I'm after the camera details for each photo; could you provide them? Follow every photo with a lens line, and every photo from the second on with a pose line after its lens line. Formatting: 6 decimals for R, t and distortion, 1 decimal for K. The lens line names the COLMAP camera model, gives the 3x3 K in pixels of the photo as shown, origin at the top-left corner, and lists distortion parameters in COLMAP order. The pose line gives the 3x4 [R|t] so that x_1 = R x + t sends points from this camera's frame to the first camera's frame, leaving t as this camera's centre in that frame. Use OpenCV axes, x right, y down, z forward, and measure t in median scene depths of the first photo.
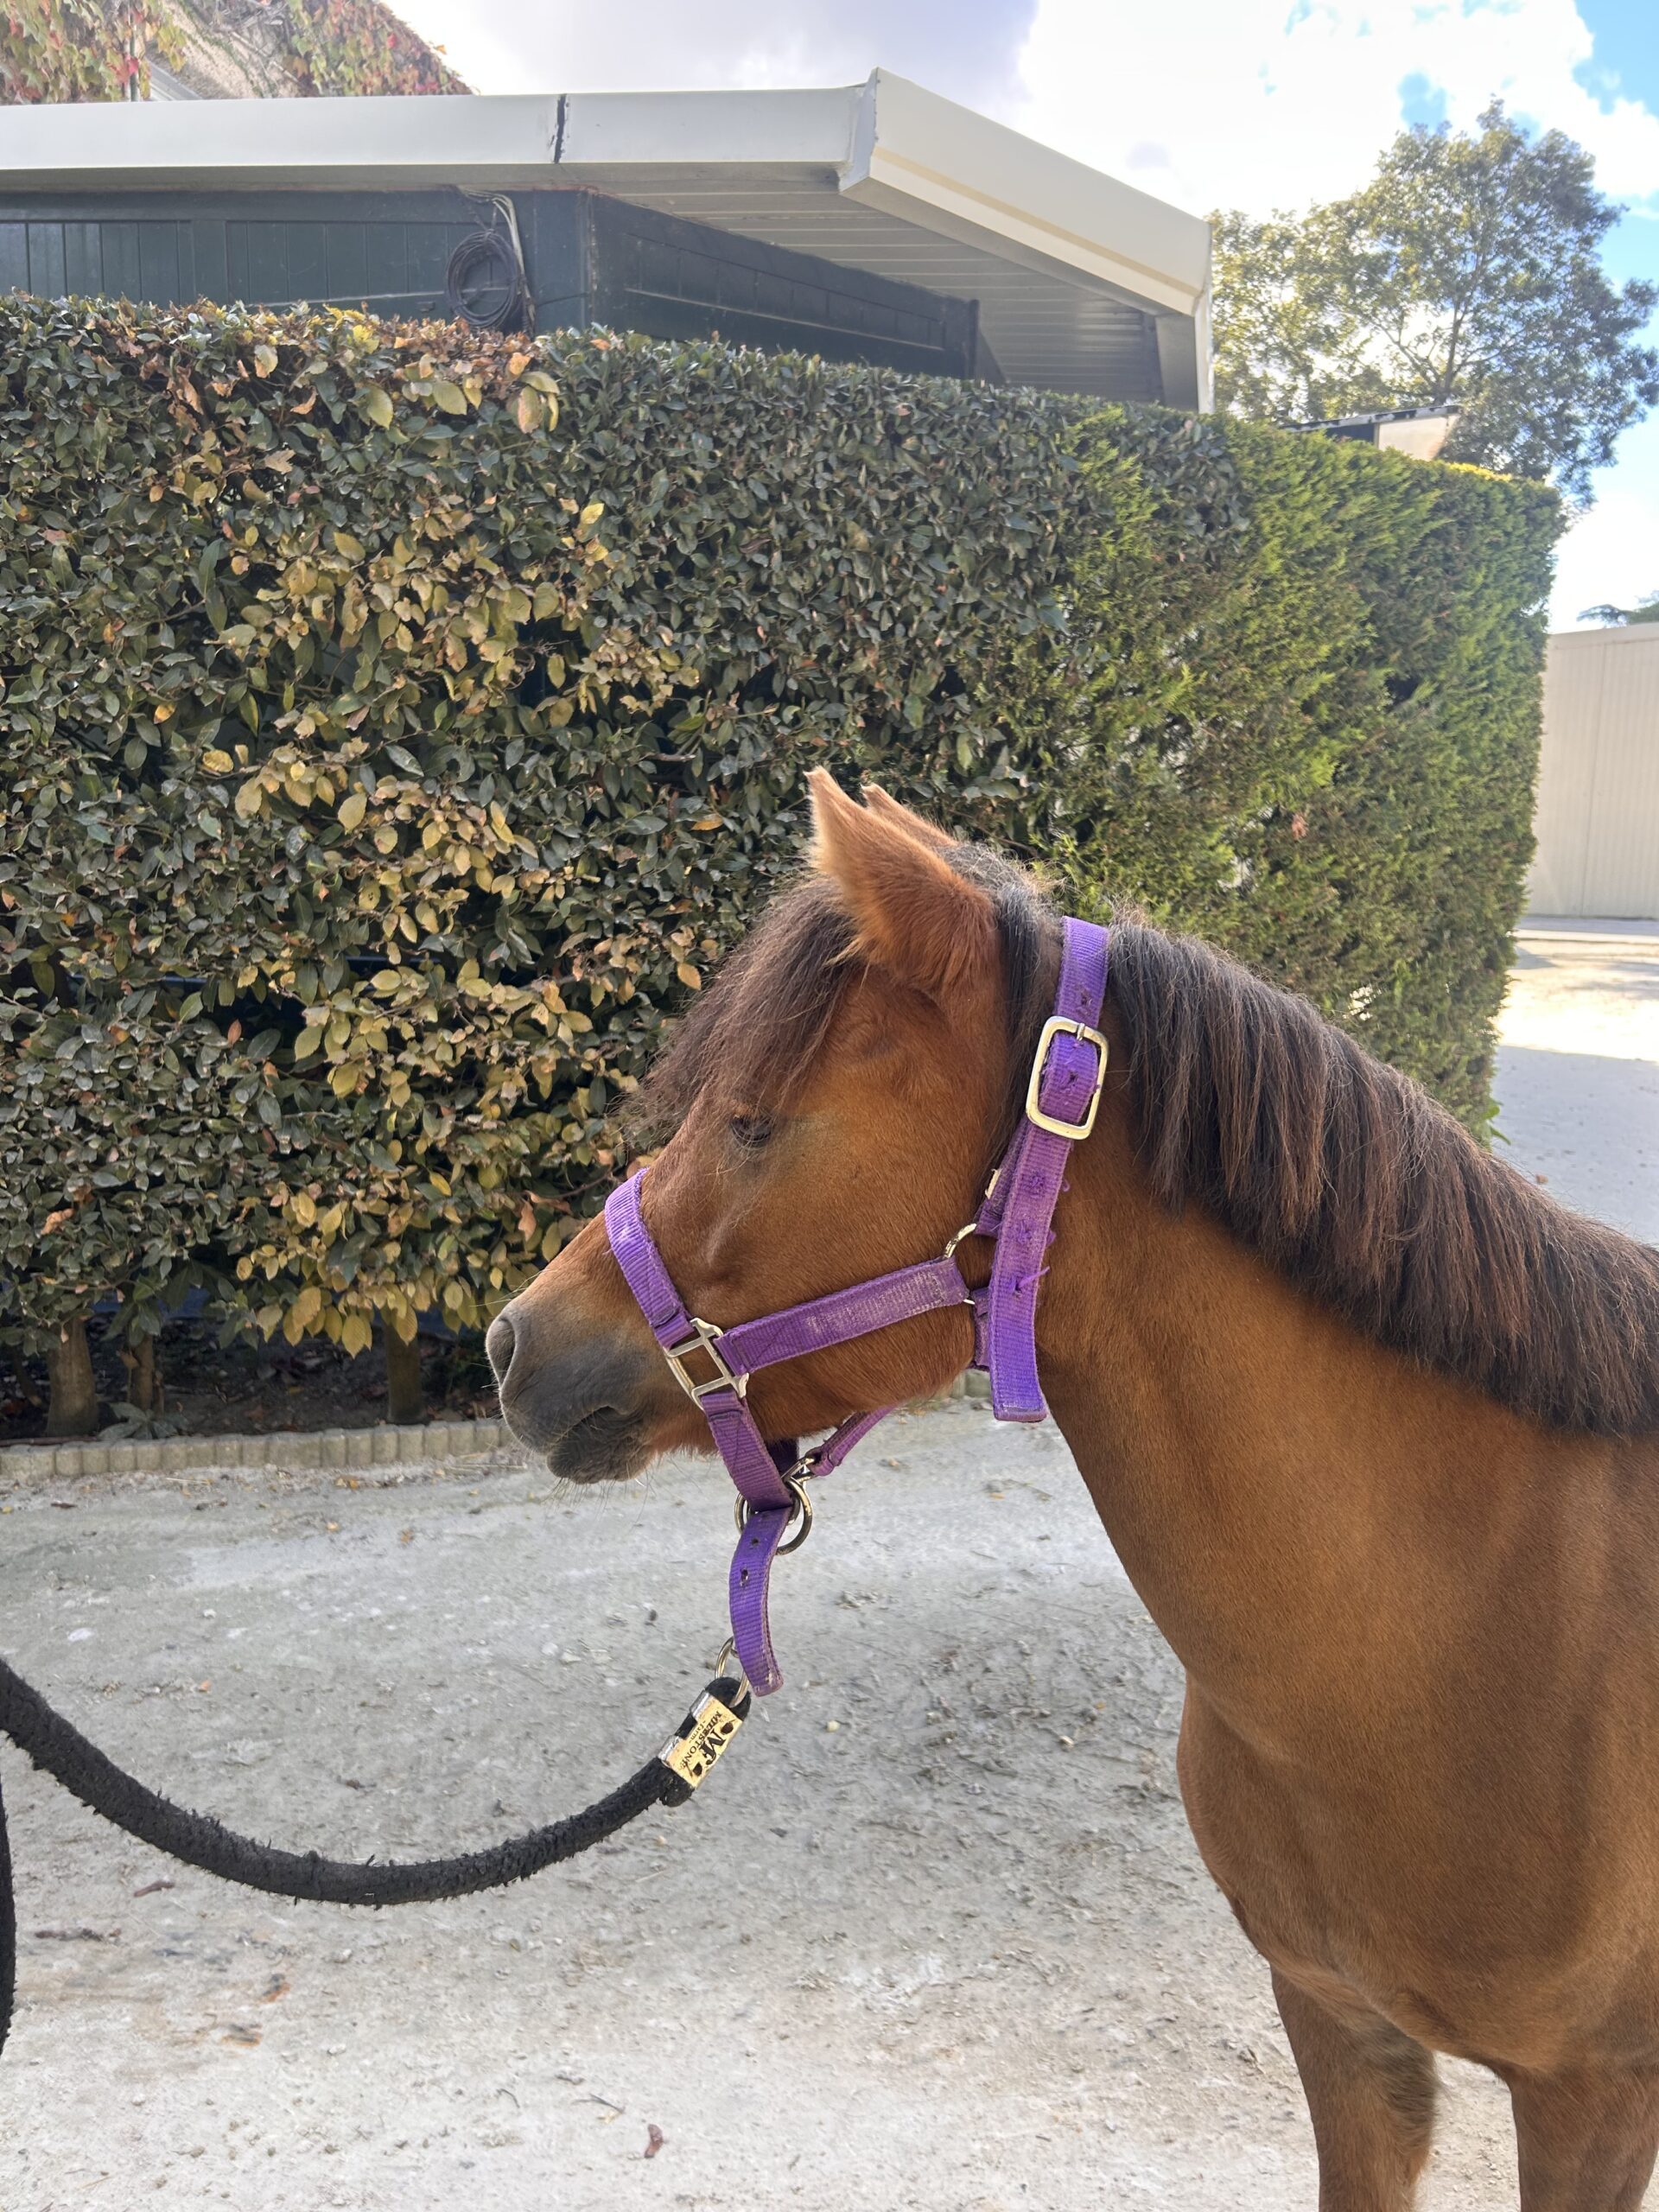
lens RADIAL K [[1661.0, 0, 816.7], [0, 1661.0, 1109.5], [0, 0, 1]] dist [0.019151, -0.030406]
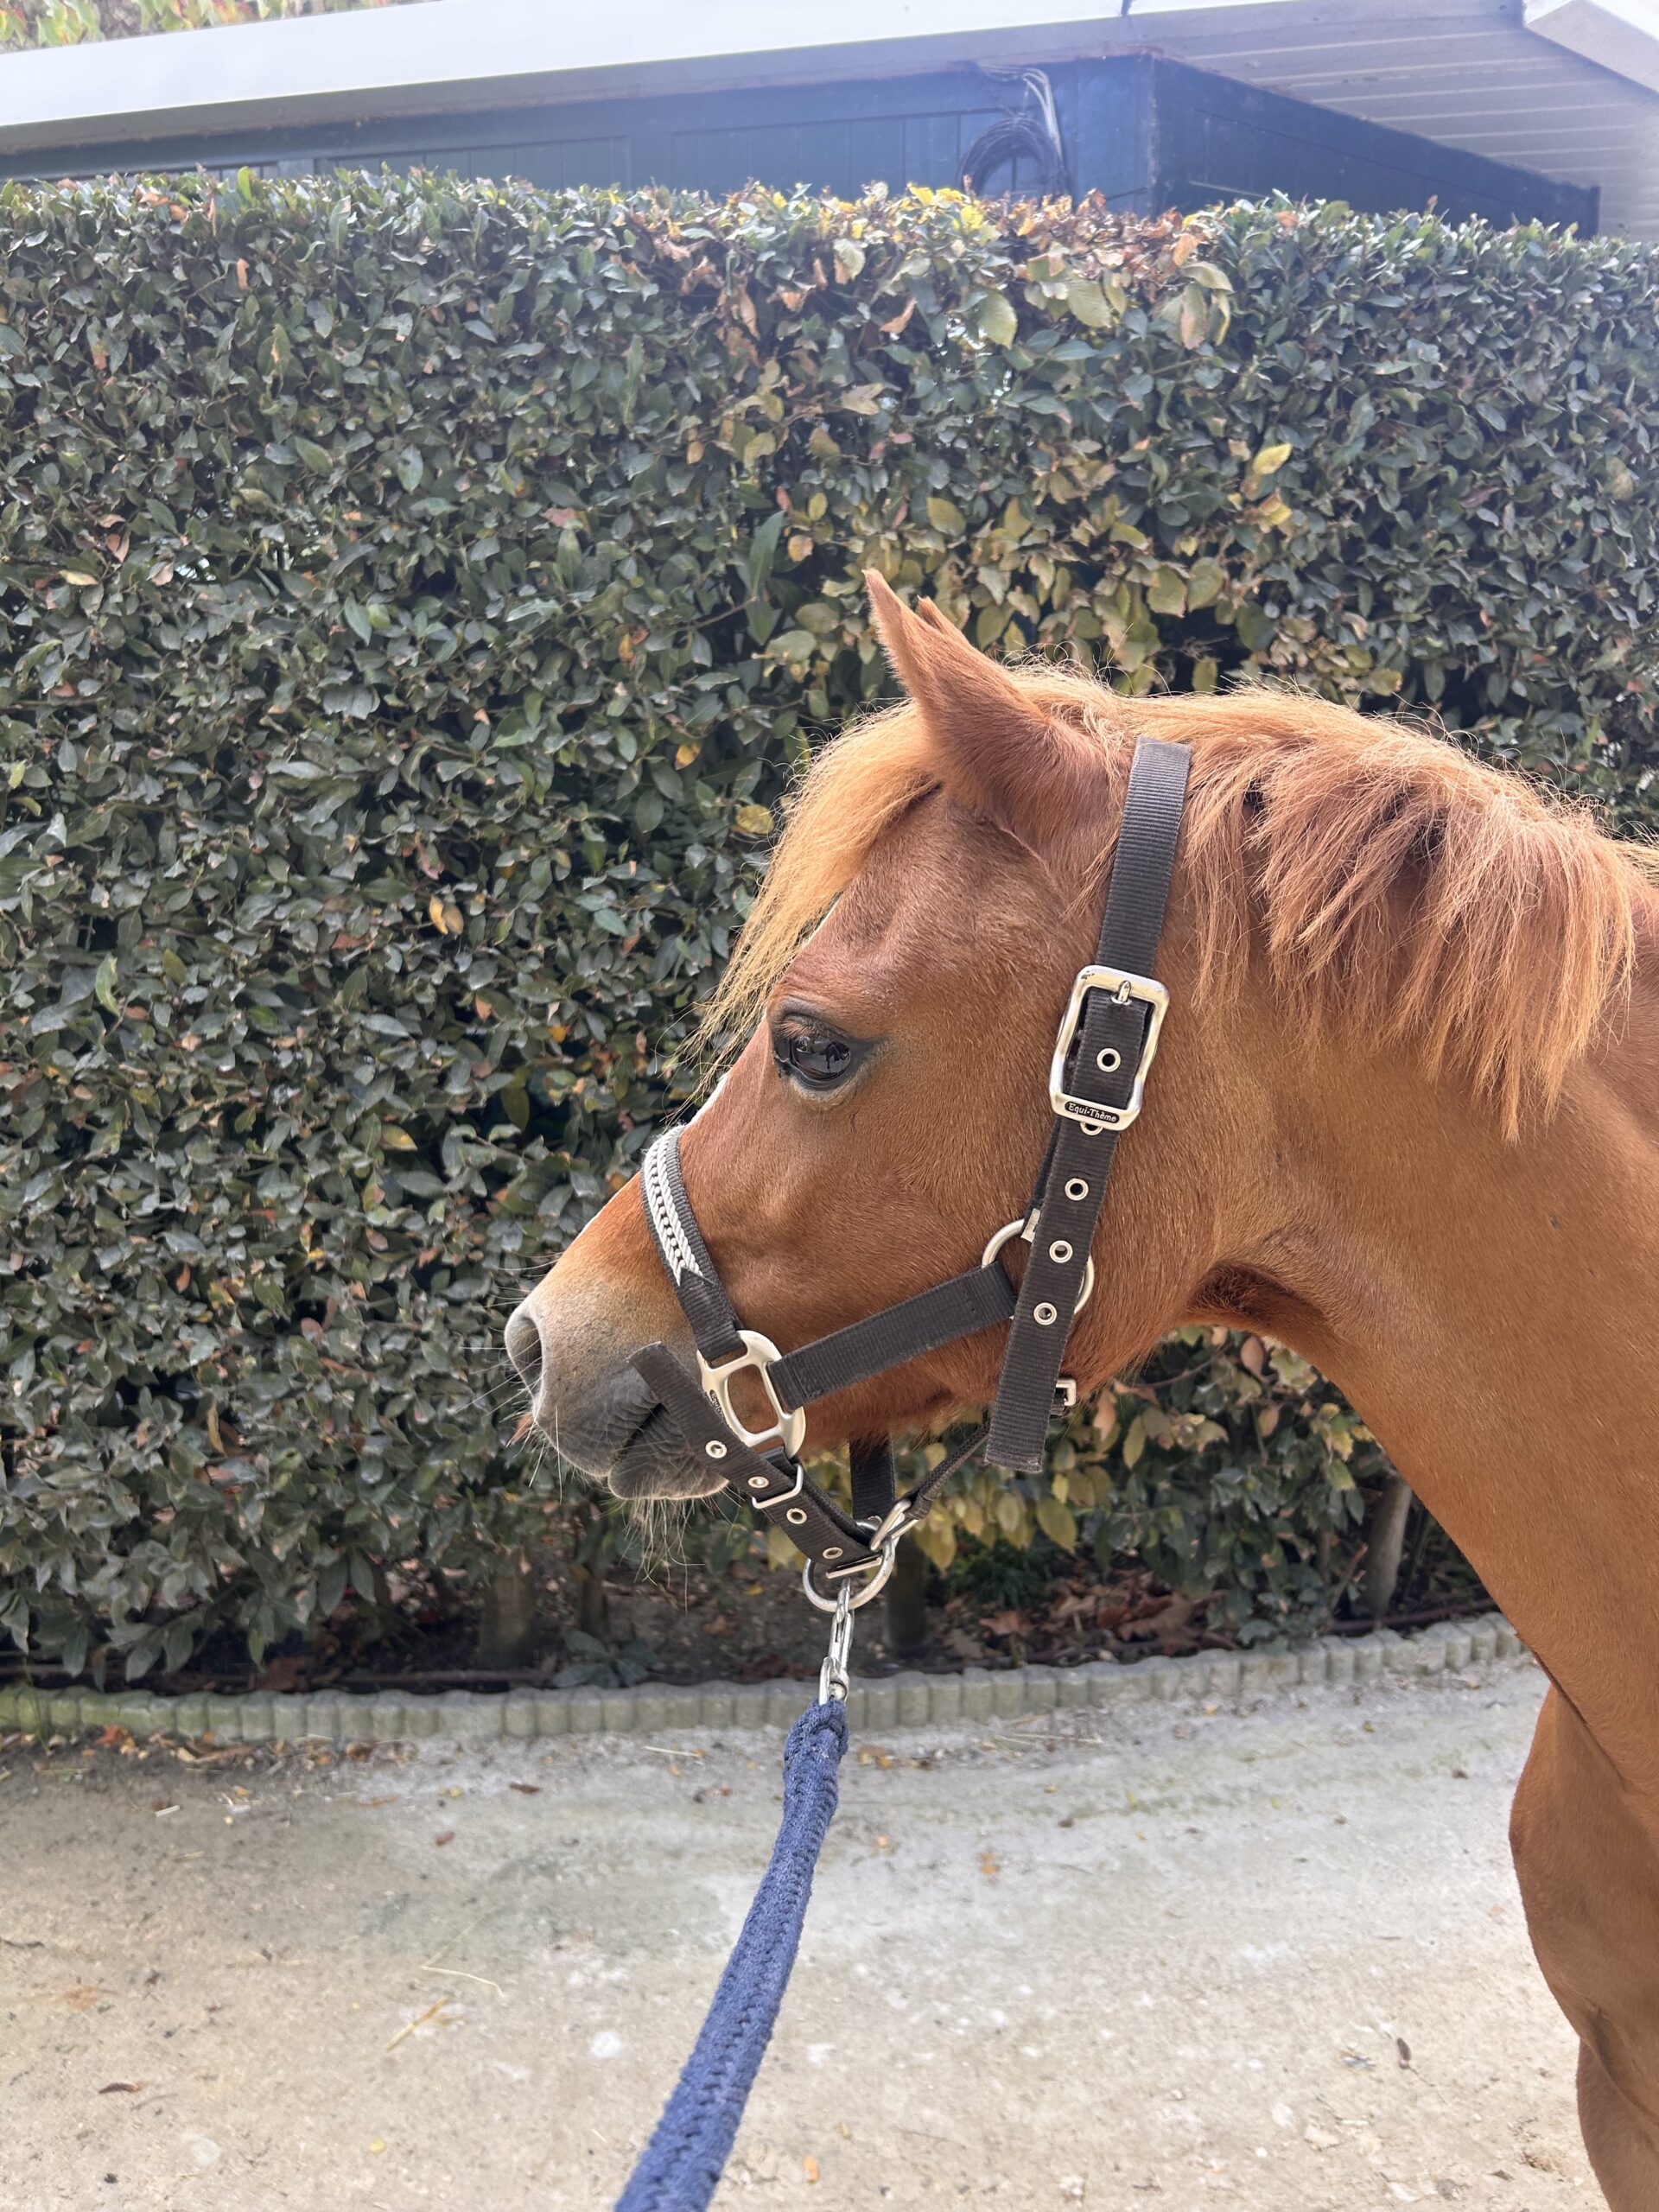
lens RADIAL K [[1661.0, 0, 822.1], [0, 1661.0, 1112.2], [0, 0, 1]] dist [0.019151, -0.030406]
pose [[0.993289, 0.001197, -0.115653, -0.243035], [-0.001319, 0.999999, -0.000977, -0.077492], [0.115652, 0.001123, 0.993289, 0.270663]]
